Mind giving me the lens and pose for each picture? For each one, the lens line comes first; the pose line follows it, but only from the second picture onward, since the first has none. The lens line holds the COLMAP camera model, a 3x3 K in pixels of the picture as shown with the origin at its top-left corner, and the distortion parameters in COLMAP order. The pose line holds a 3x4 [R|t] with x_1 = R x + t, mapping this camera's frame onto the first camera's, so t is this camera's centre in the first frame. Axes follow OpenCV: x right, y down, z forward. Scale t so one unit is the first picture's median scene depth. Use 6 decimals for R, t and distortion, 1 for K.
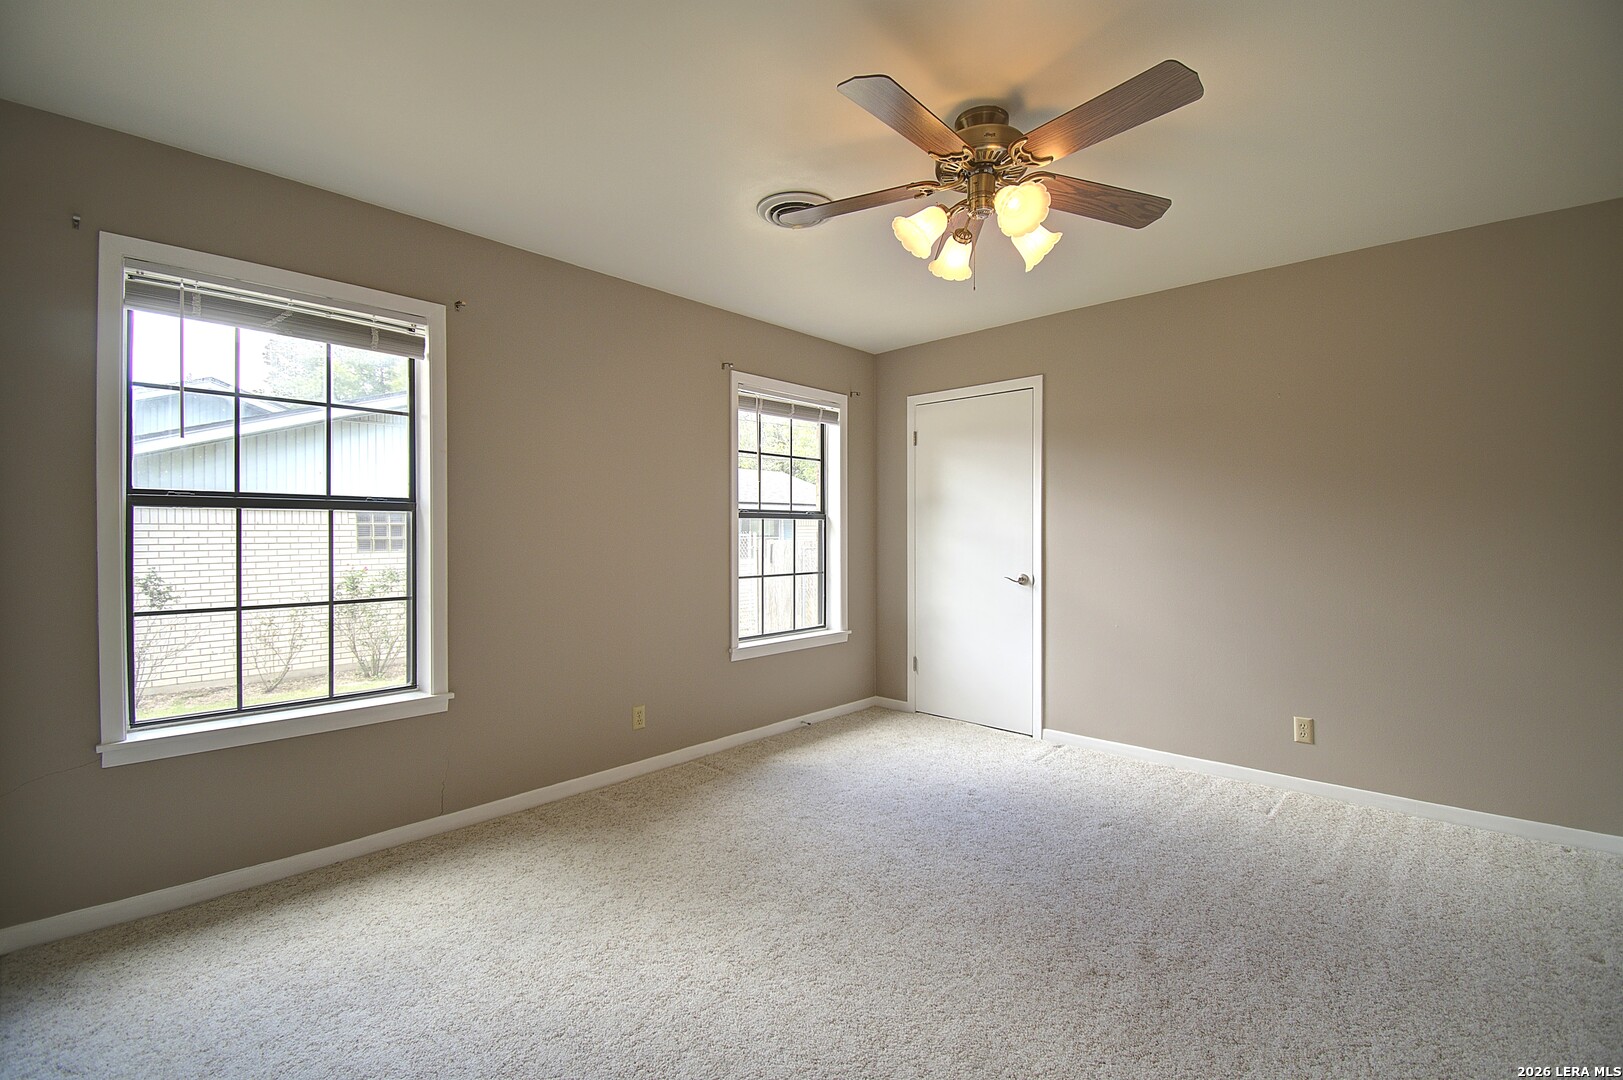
lens RADIAL K [[715.8, 0, 821.2], [0, 715.8, 533.2], [0, 0, 1]] dist [0.025759, -0.026873]
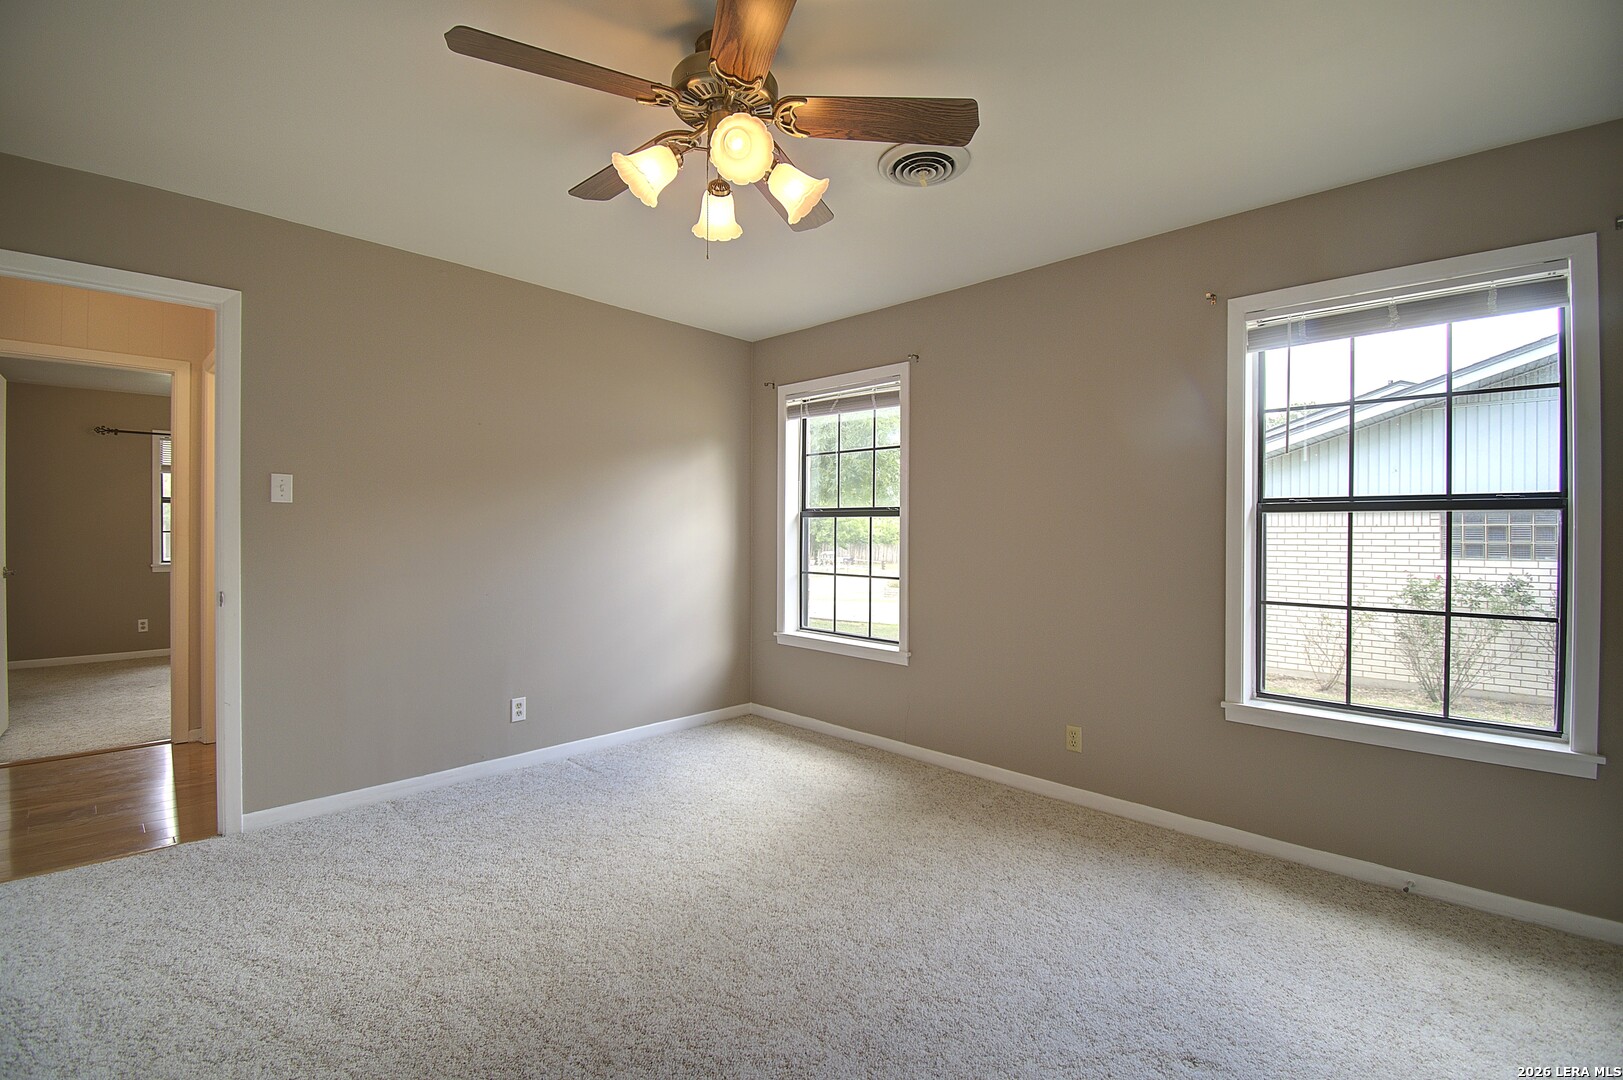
lens RADIAL K [[715.8, 0, 821.2], [0, 715.8, 533.2], [0, 0, 1]] dist [0.025759, -0.026873]
pose [[-0.019858, 0.002386, -0.999800, 0.248616], [-0.008463, 0.999961, 0.002554, 0.000218], [0.999767, 0.008512, -0.019837, 0.266988]]
